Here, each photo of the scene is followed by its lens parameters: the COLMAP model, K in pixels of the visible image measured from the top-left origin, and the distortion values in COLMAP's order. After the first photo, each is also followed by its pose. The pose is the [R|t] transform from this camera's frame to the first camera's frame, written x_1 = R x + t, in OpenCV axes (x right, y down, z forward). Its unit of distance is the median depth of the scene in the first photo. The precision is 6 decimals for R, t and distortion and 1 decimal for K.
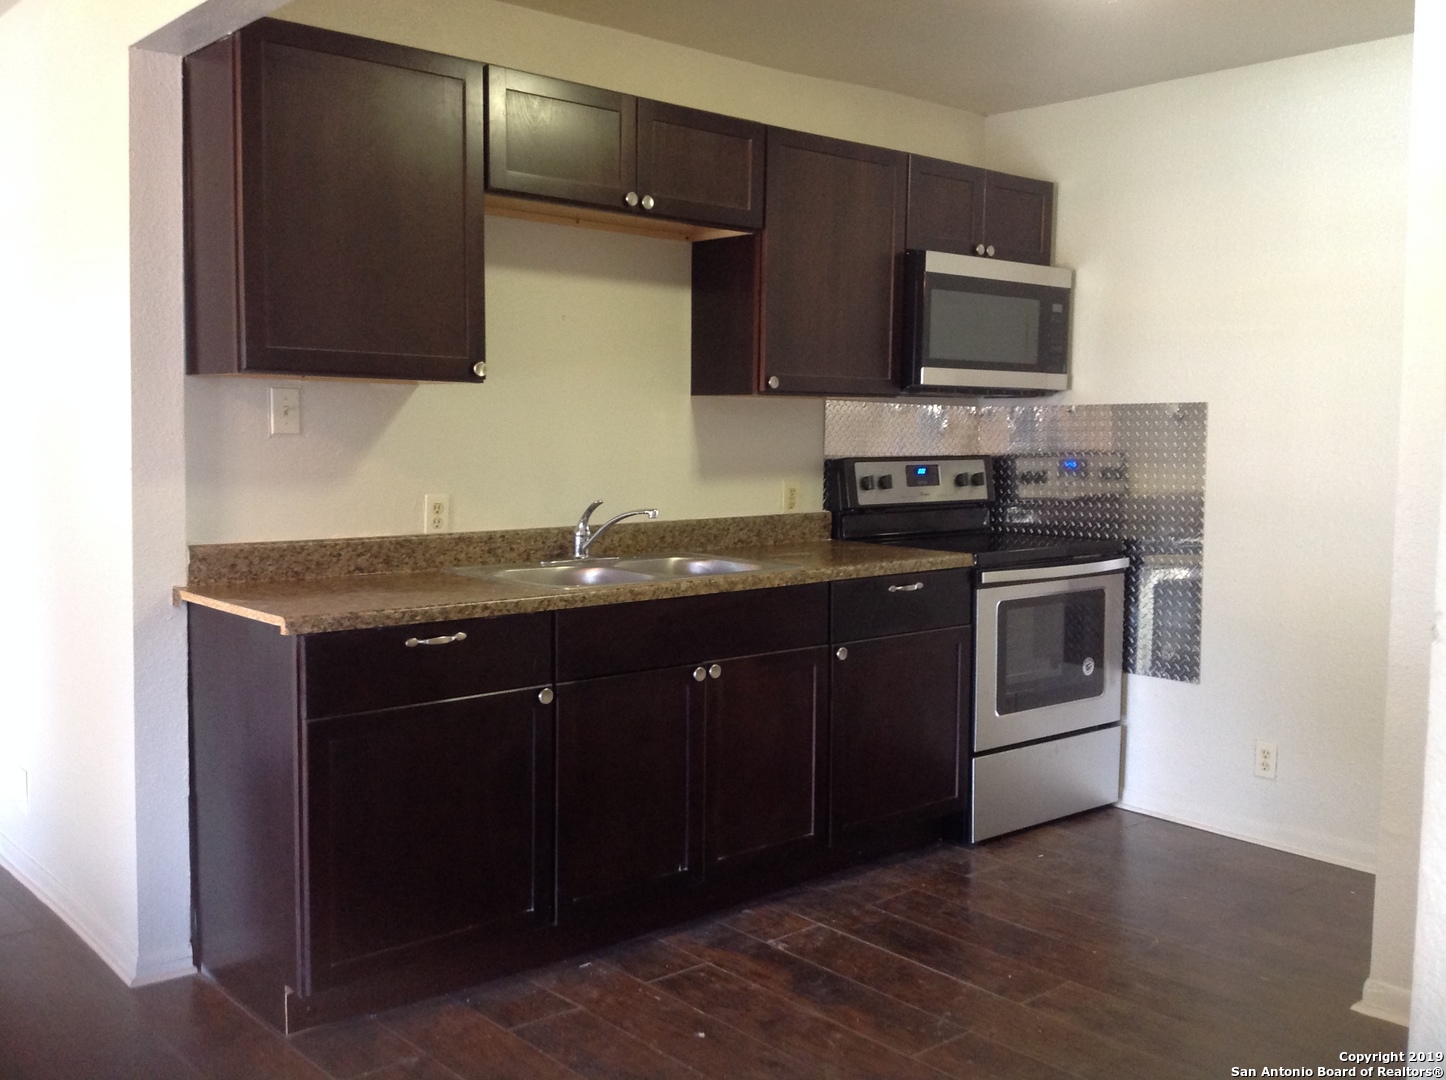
lens RADIAL K [[1363.5, 0, 712.2], [0, 1363.5, 548.1], [0, 0, 1]] dist [0.211962, -0.527073]
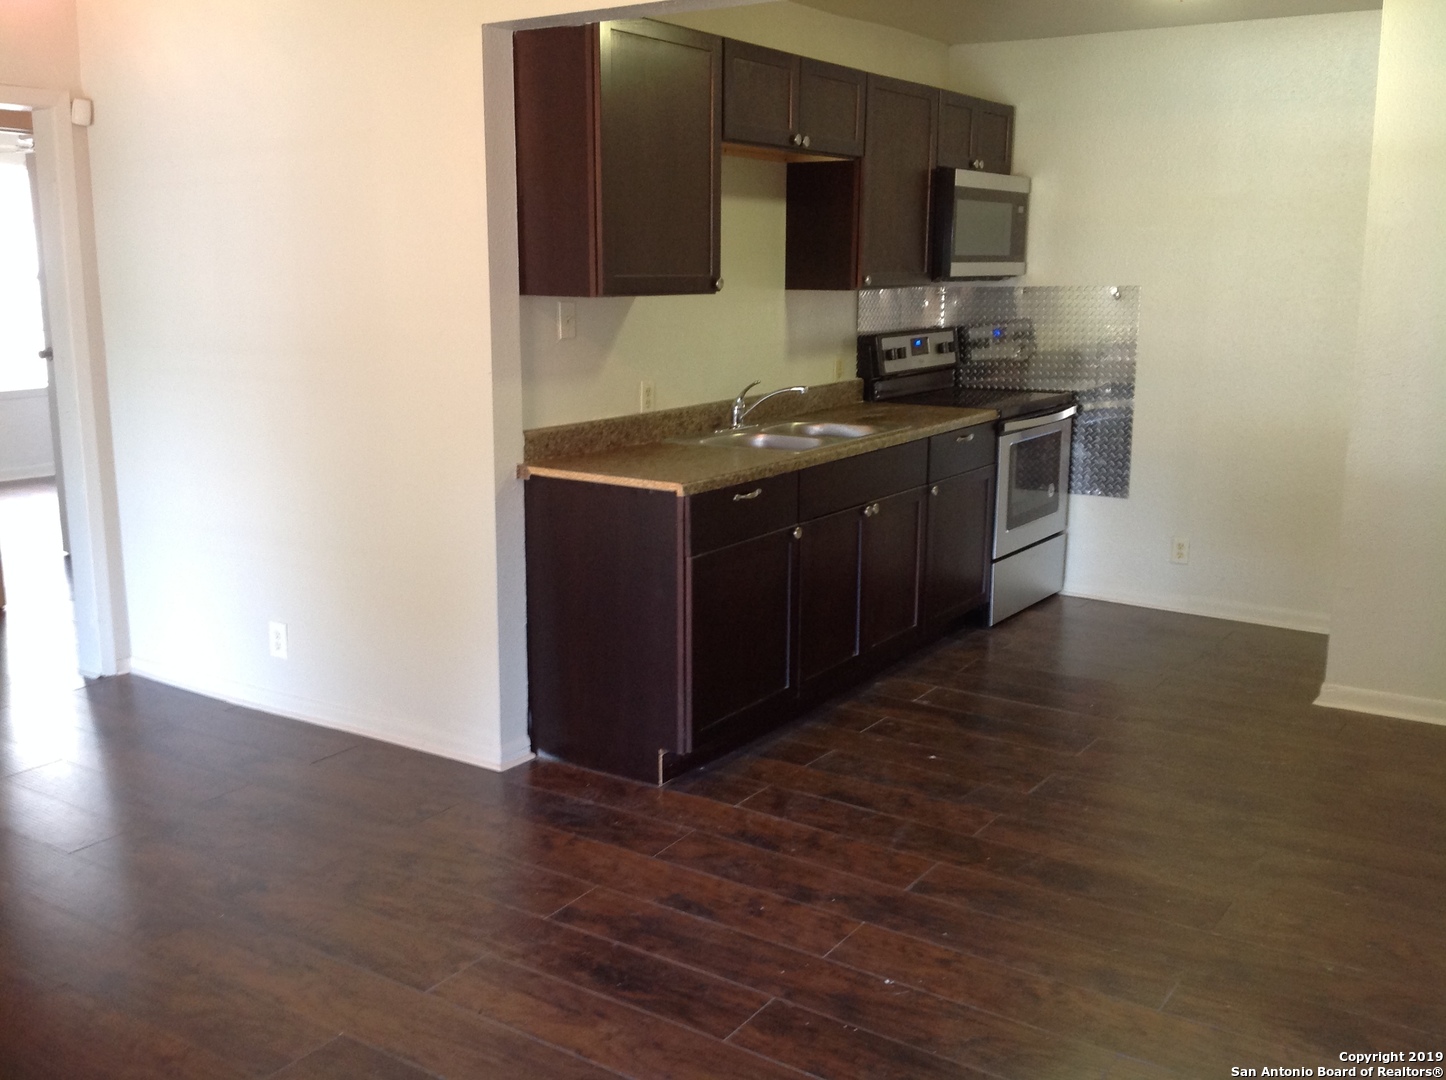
lens RADIAL K [[1363.5, 0, 712.2], [0, 1363.5, 548.1], [0, 0, 1]] dist [0.211962, -0.527073]
pose [[0.966411, -0.062115, 0.249381, -0.409324], [0.032475, 0.992090, 0.121255, -0.032750], [-0.254940, -0.109084, 0.960784, -0.208385]]
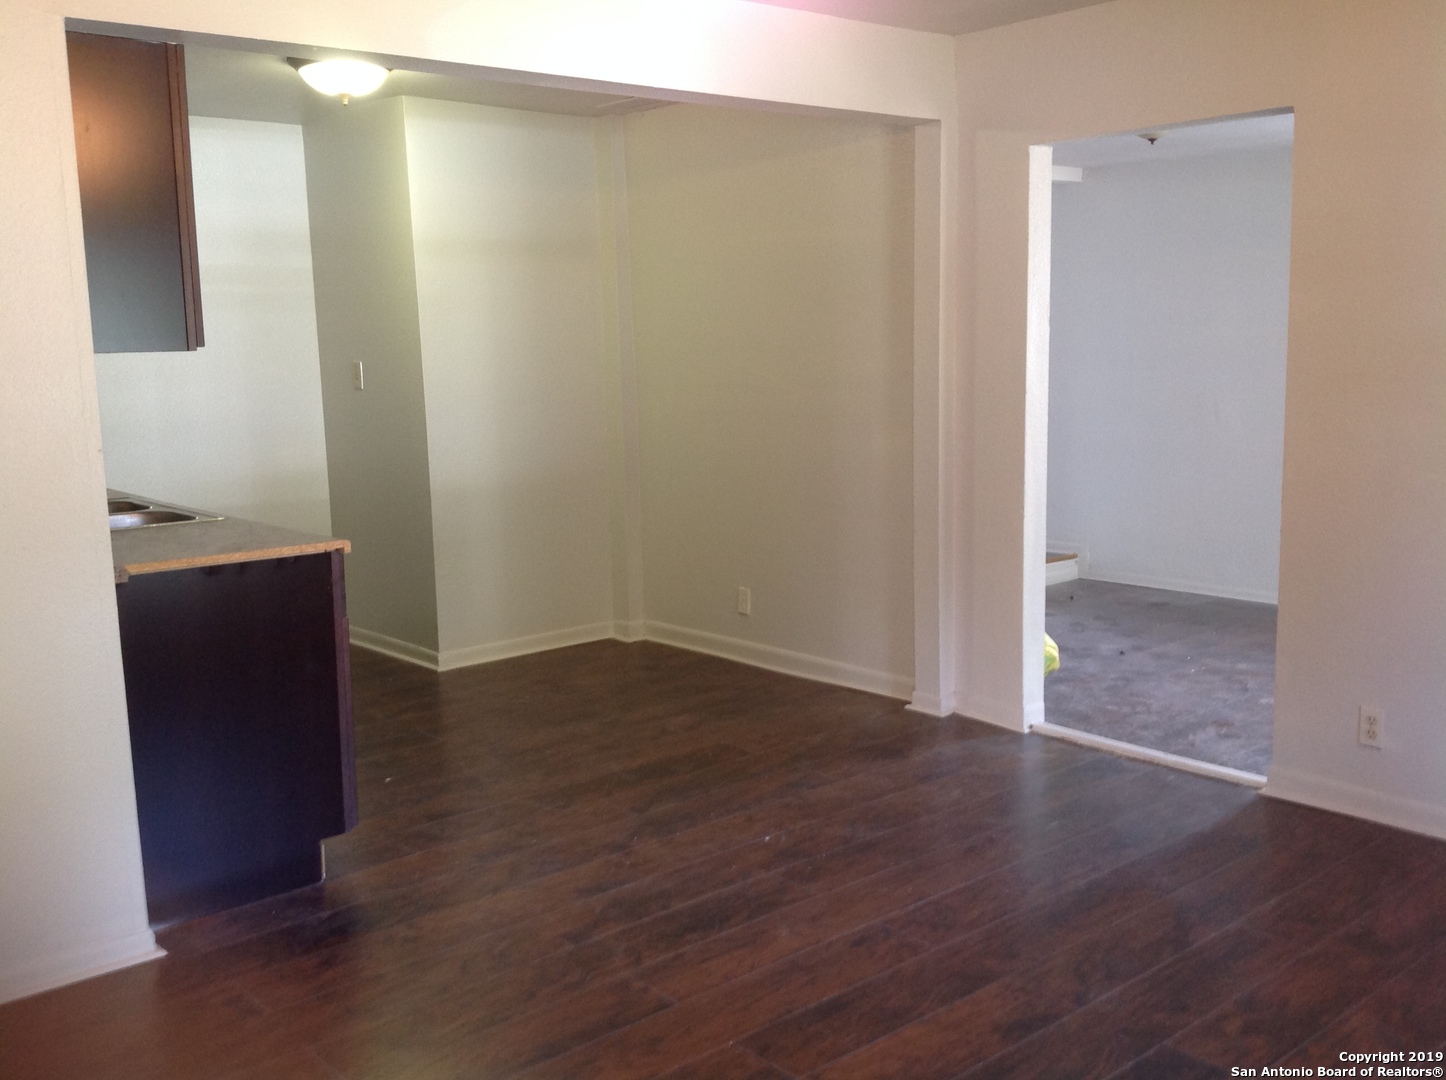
lens RADIAL K [[1363.5, 0, 712.2], [0, 1363.5, 548.1], [0, 0, 1]] dist [0.211962, -0.527073]
pose [[0.013696, -0.159897, 0.987039, -1.055850], [0.116469, 0.980667, 0.157249, -0.070847], [-0.993100, 0.112806, 0.032054, 0.410387]]
